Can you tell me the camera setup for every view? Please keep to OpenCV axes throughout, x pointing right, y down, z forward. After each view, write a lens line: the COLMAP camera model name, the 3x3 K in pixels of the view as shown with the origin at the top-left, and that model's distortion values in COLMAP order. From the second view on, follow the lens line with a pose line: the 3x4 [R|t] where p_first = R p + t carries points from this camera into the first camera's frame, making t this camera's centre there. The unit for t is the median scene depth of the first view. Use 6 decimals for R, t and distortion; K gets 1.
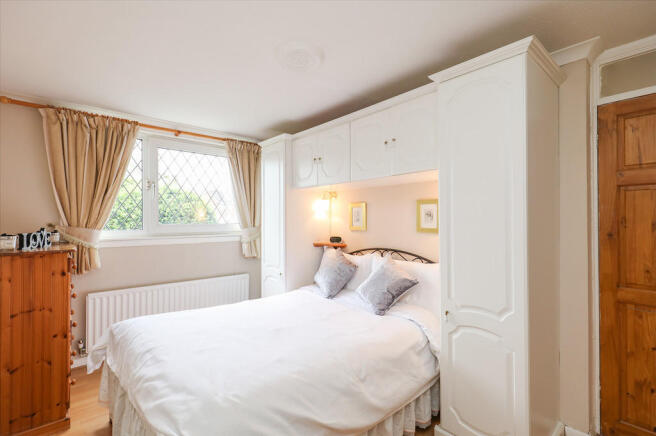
lens RADIAL K [[301.1, 0, 325.7], [0, 301.1, 216.8], [0, 0, 1]] dist [-0.001674, -0.000254]
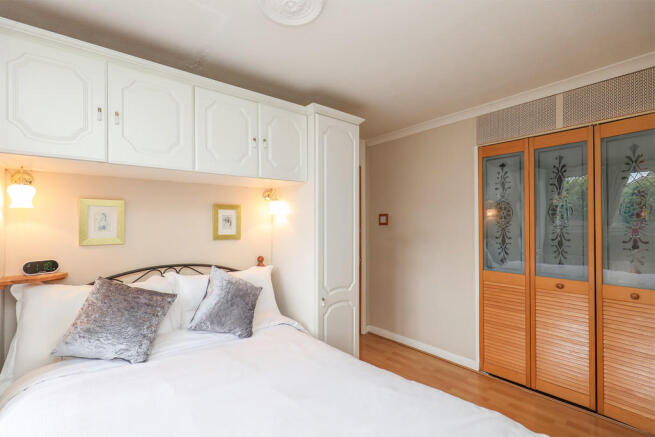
lens RADIAL K [[300.6, 0, 325.2], [0, 300.6, 222.2], [0, 0, 1]] dist [-0.001674, -0.000254]
pose [[0.029172, 0.009825, 0.999526, -0.586307], [-0.002332, 0.999950, -0.009762, 0.006375], [-0.999572, -0.002046, 0.029194, 0.657062]]
